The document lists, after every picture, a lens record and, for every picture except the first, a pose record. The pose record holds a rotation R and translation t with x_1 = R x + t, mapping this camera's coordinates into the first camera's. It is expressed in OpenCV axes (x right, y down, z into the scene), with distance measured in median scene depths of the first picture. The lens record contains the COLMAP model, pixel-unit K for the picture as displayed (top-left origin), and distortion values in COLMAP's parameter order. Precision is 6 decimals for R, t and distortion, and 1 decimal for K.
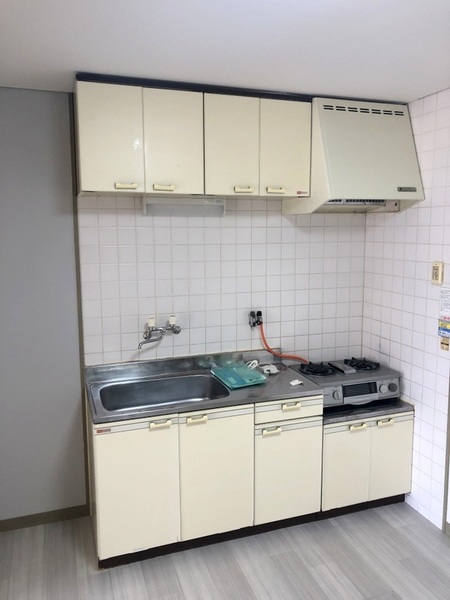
lens RADIAL K [[488.8, 0, 225.8], [0, 488.8, 297.1], [0, 0, 1]] dist [0.023036, -0.034783]
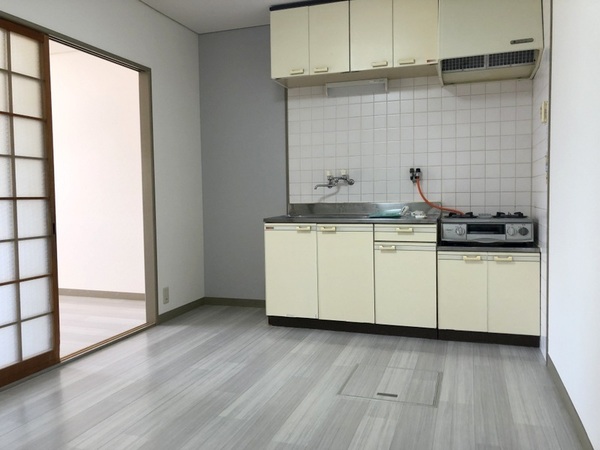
lens RADIAL K [[488.8, 0, 297.1], [0, 488.8, 227.3], [0, 0, 1]] dist [0.023036, -0.034783]
pose [[0.789933, 0.035597, -0.612159, 0.617087], [-0.071867, 0.996808, -0.034774, 0.253615], [0.608967, 0.071463, 0.789970, -0.137910]]
